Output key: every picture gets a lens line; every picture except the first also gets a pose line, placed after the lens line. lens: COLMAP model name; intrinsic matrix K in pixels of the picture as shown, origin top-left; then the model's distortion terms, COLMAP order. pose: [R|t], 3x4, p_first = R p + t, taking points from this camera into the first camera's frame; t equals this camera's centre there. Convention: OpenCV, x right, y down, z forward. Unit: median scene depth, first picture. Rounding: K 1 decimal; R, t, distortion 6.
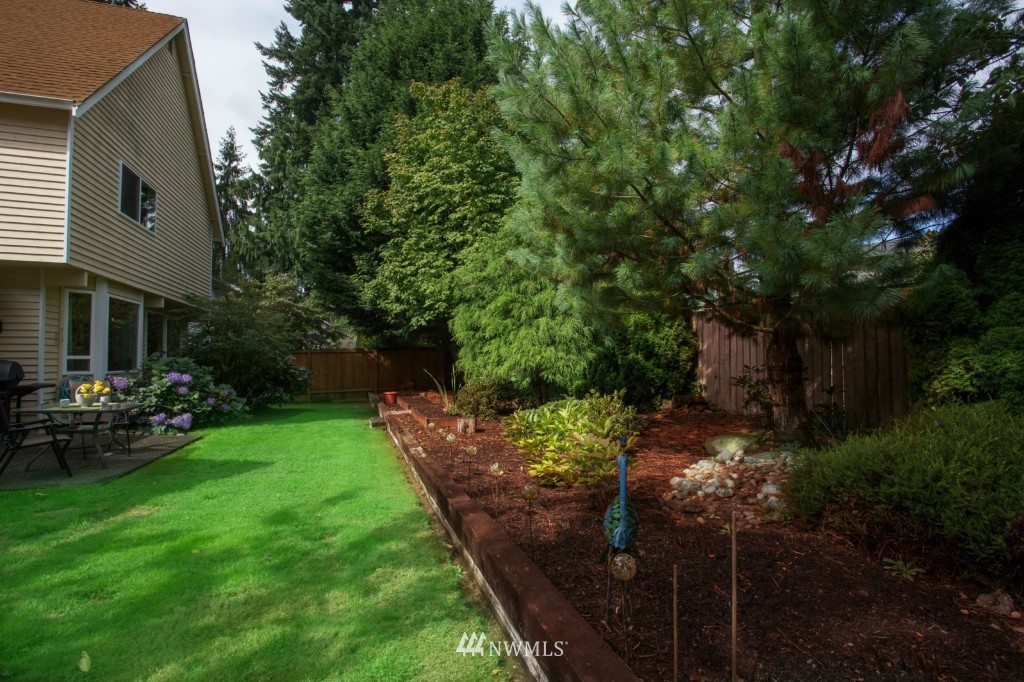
lens RADIAL K [[503.1, 0, 512.0], [0, 503.1, 341.0], [0, 0, 1]] dist [-0.080463, 0.038523]
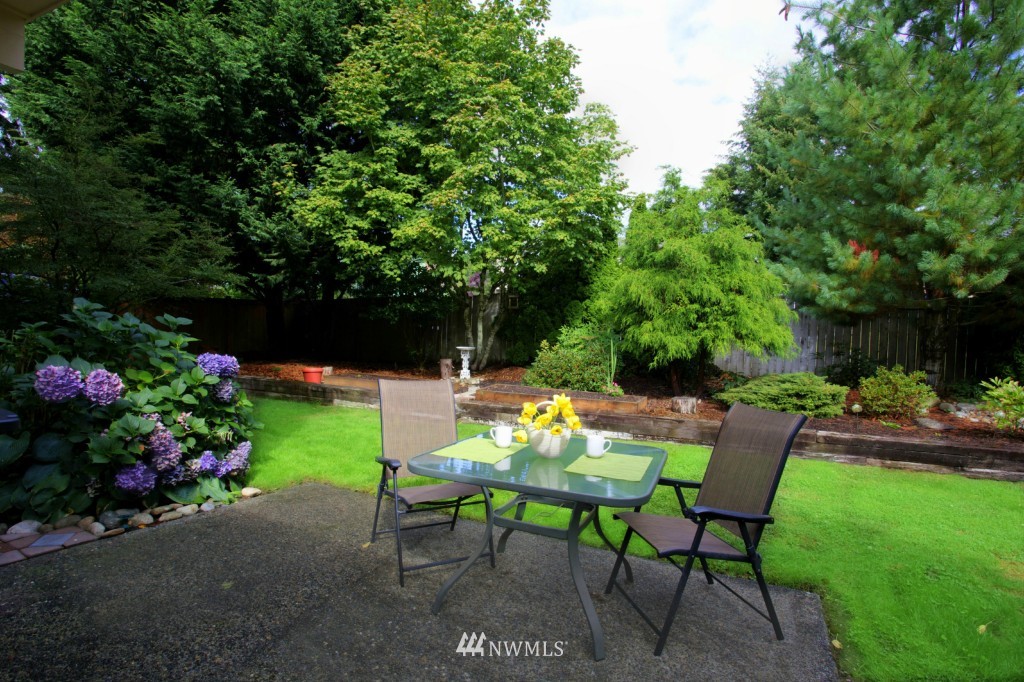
lens RADIAL K [[503.1, 0, 512.0], [0, 503.1, 341.0], [0, 0, 1]] dist [-0.080463, 0.038523]
pose [[0.683444, 0.001958, 0.730000, -0.861193], [-0.062951, 0.996429, 0.056263, 0.015707], [-0.727284, -0.084407, 0.681127, 0.542902]]
